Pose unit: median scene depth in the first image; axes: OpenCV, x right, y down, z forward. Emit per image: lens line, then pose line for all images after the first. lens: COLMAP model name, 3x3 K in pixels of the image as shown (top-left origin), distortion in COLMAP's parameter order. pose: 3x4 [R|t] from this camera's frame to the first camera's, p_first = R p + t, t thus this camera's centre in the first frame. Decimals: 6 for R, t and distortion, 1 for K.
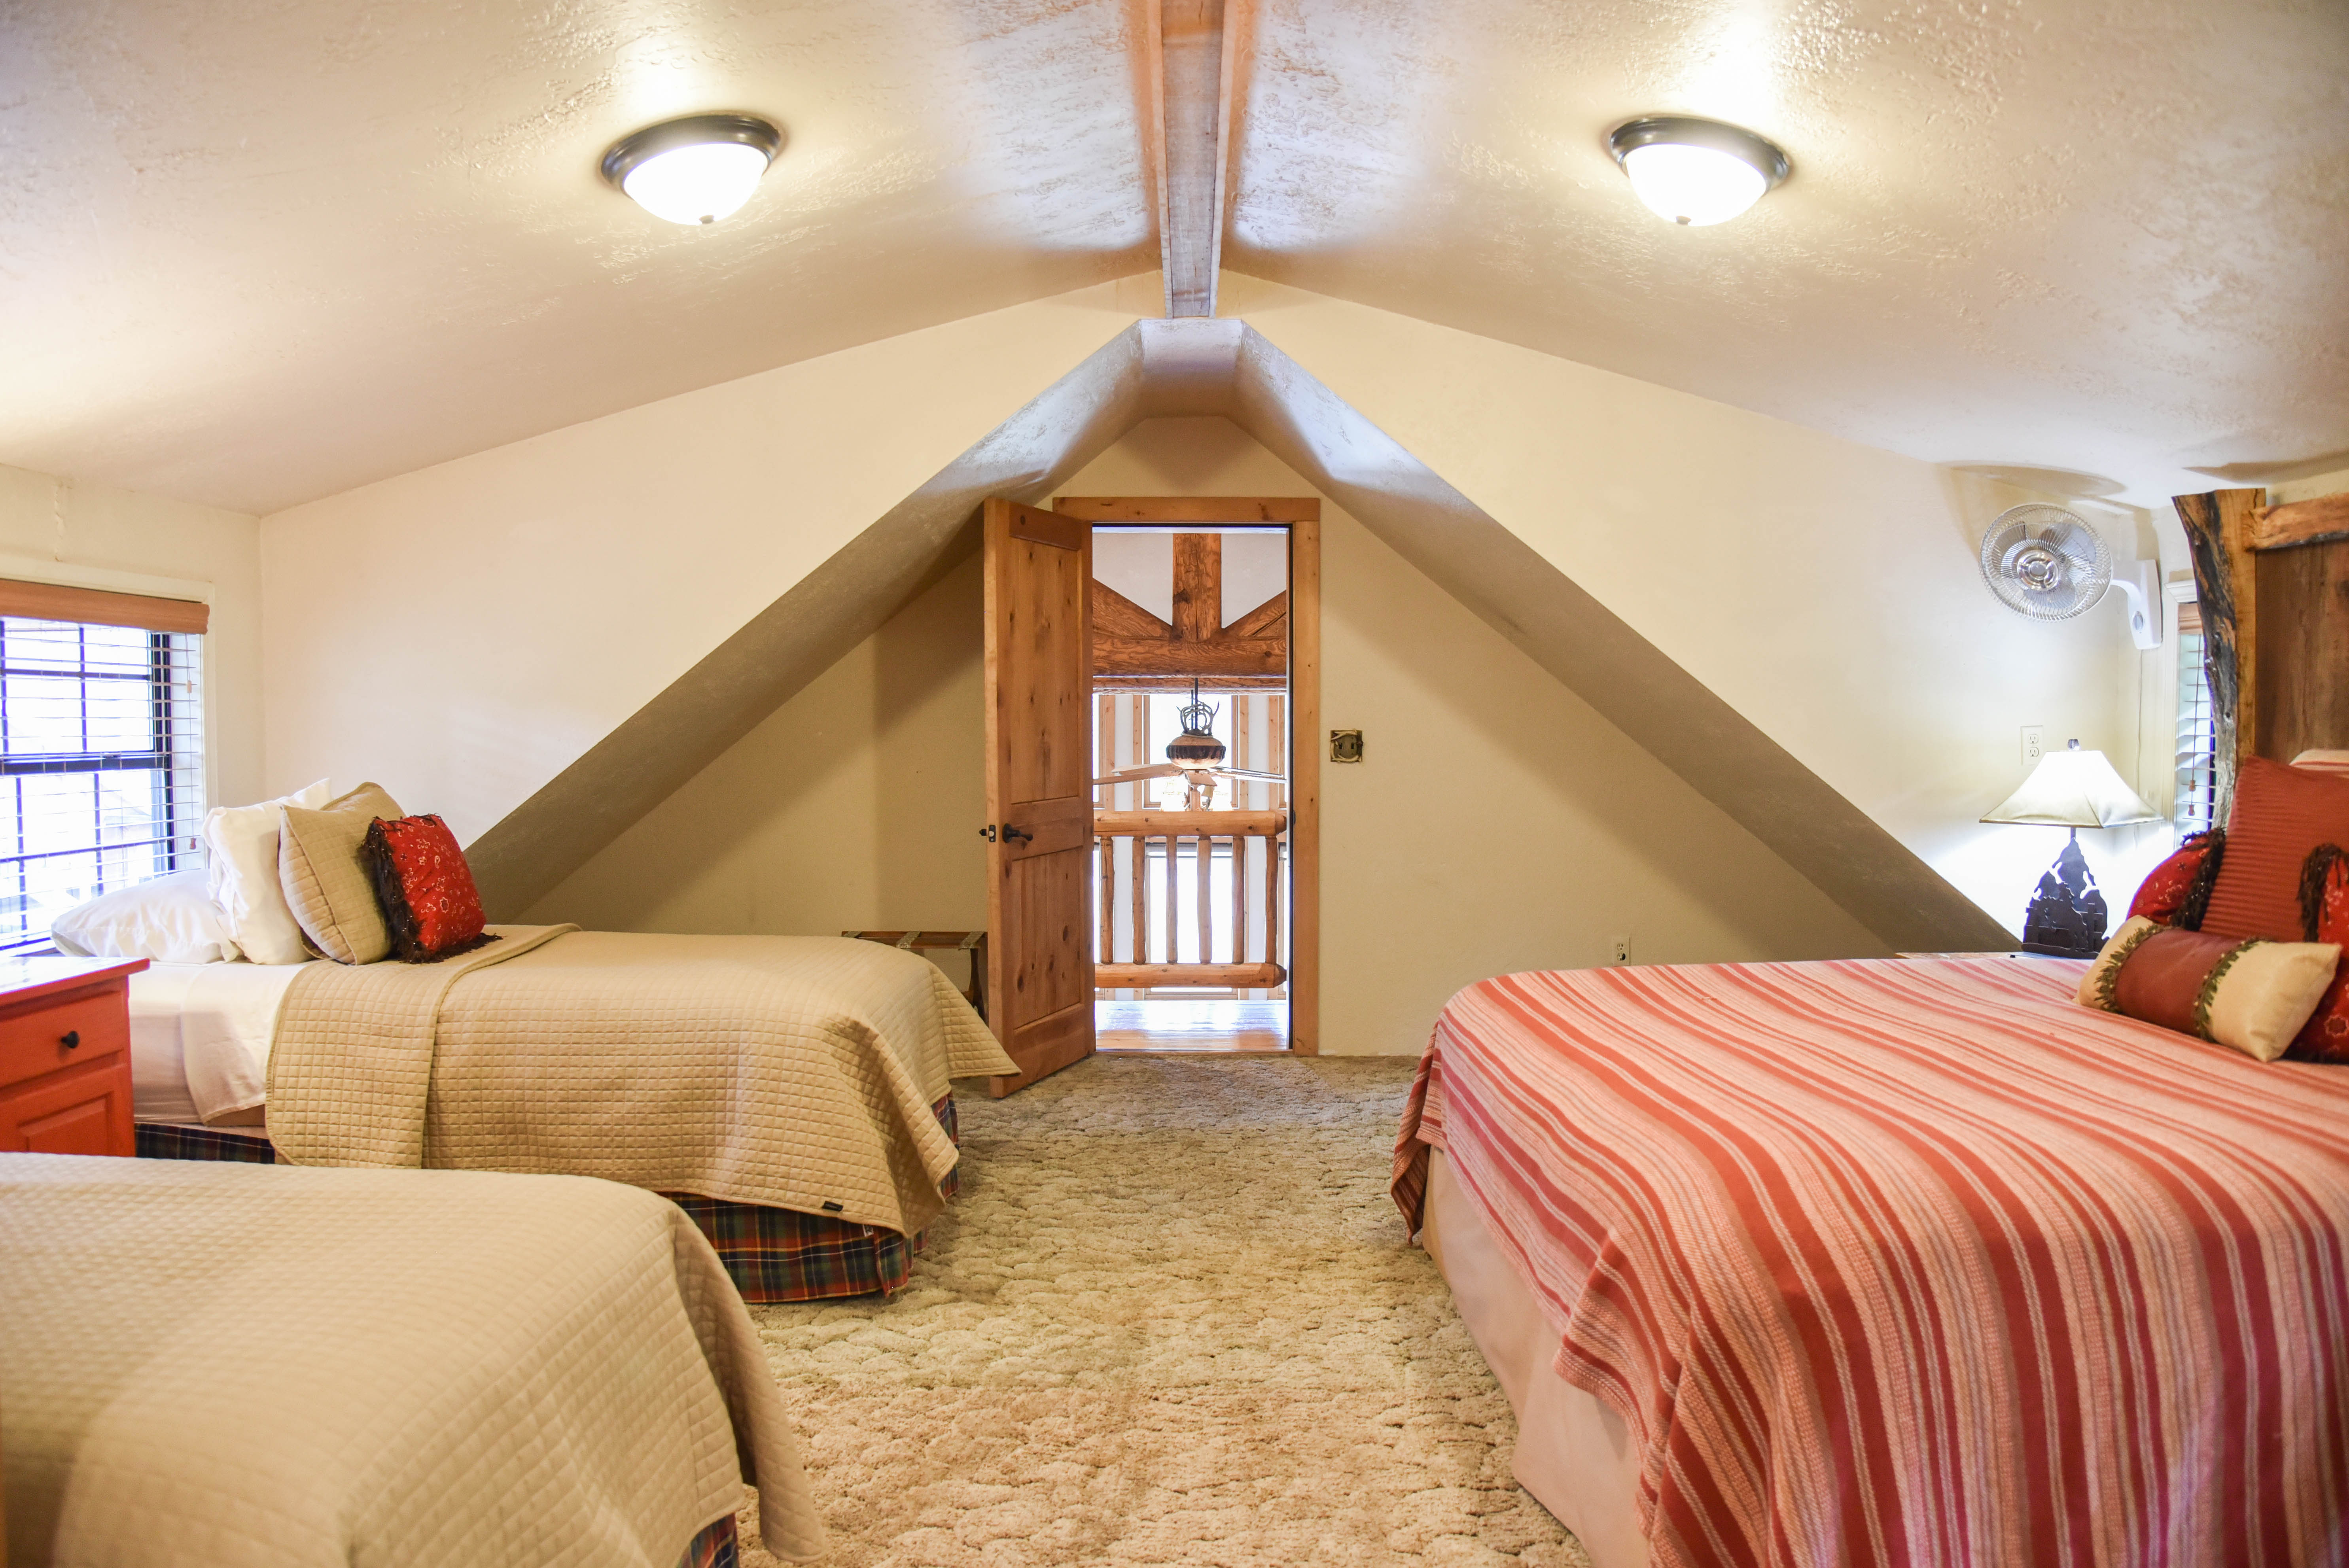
lens RADIAL K [[1653.1, 0, 1174.3], [0, 1653.1, 788.4], [0, 0, 1]] dist [-0.121852, 0.072787]
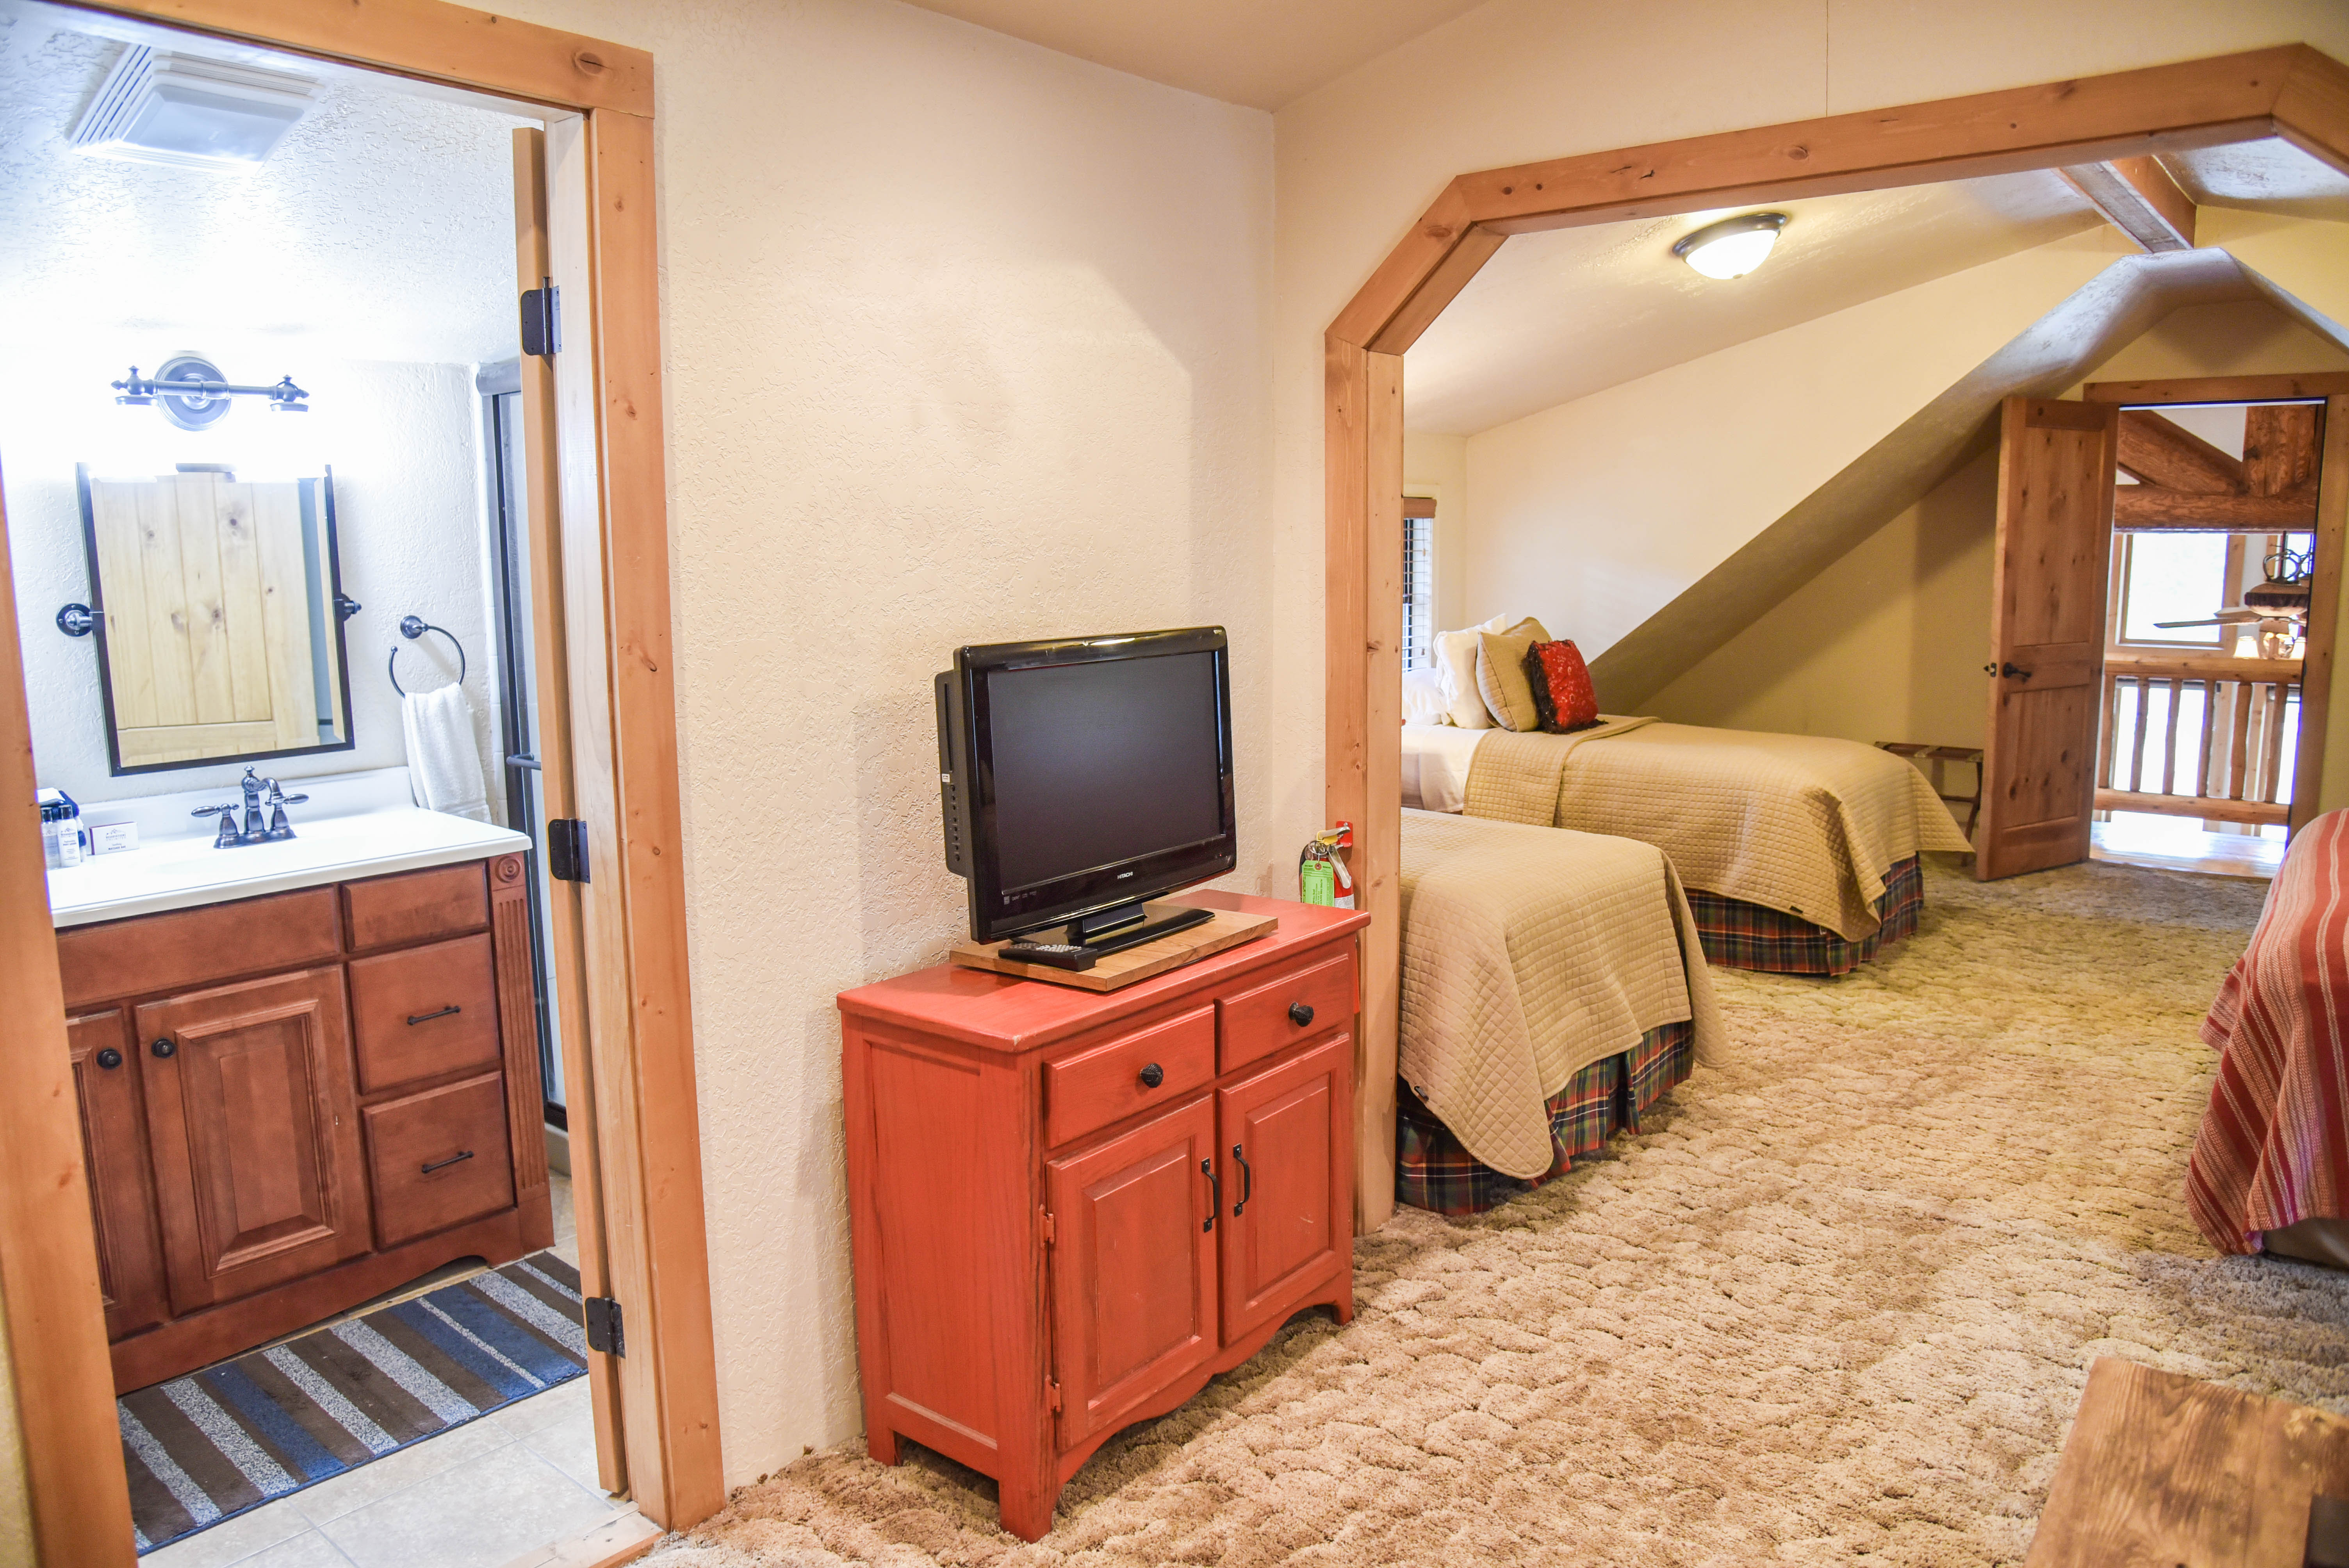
lens RADIAL K [[1653.2, 0, 1174.3], [0, 1653.2, 788.4], [0, 0, 1]] dist [-0.121852, 0.072787]
pose [[0.780632, 0.090457, -0.618410, 0.231654], [-0.020188, 0.992604, 0.119708, -0.023523], [0.624665, -0.080964, 0.776684, -0.469387]]
